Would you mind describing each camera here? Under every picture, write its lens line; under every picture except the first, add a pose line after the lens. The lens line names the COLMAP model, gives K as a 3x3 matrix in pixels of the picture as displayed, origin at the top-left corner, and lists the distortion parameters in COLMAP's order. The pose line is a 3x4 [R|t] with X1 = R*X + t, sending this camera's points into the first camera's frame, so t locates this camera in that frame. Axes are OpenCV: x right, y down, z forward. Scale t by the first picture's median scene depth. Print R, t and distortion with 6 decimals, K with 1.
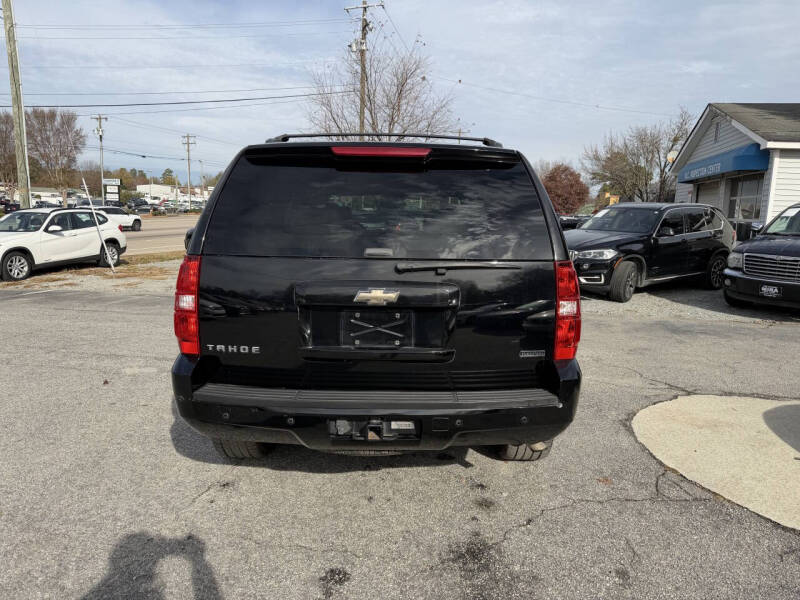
lens RADIAL K [[560.1, 0, 399.0], [0, 560.1, 296.8], [0, 0, 1]] dist [0.067262, -0.087081]
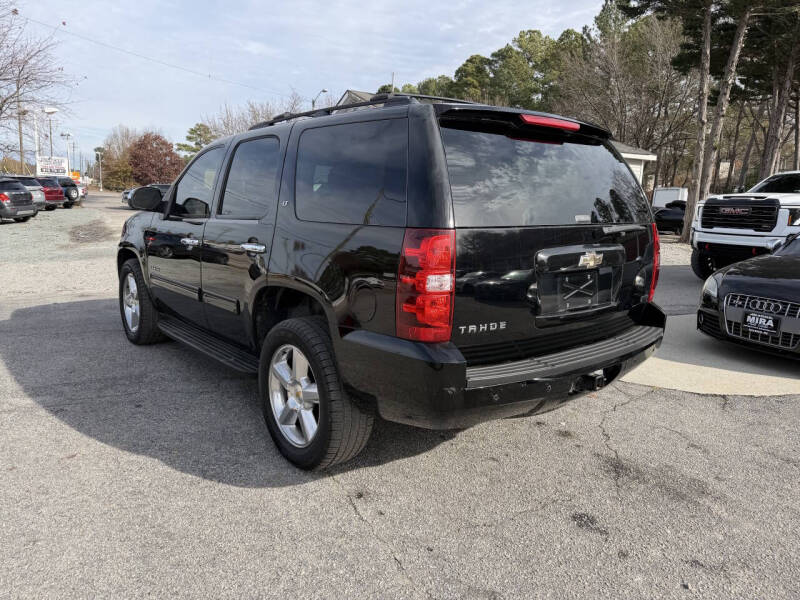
lens RADIAL K [[563.6, 0, 400.0], [0, 563.6, 300.0], [0, 0, 1]] dist [0.067993, -0.092232]
pose [[0.764007, -0.110680, 0.635643, -0.206529], [0.078175, 0.993798, 0.079082, -0.007836], [-0.640454, -0.010728, 0.767921, 0.078198]]
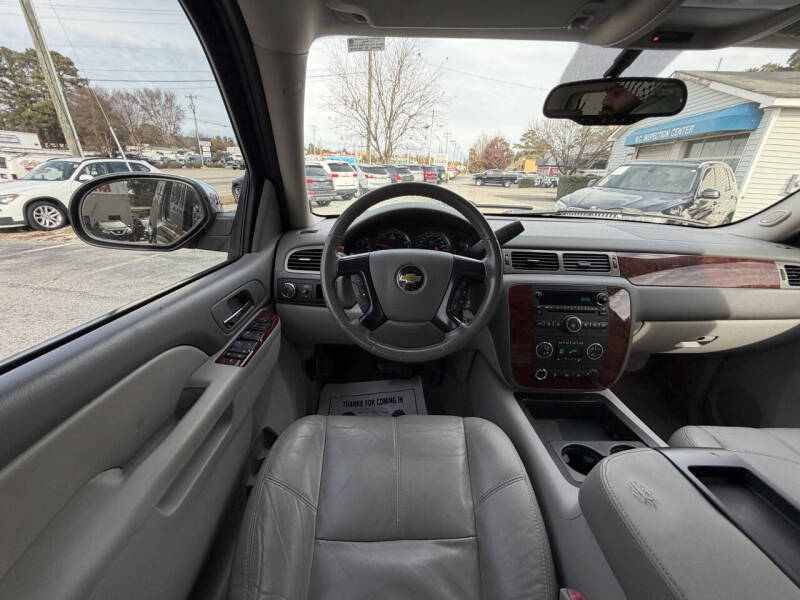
lens RADIAL K [[321.5, 0, 397.6], [0, 321.5, 300.5], [0, 0, 1]] dist [-0.000750, 0.000452]
pose [[0.999637, 0.005641, 0.026342, -0.048148], [-0.011801, 0.970715, 0.239944, -0.052284], [-0.024217, -0.240168, 0.970429, 0.375428]]
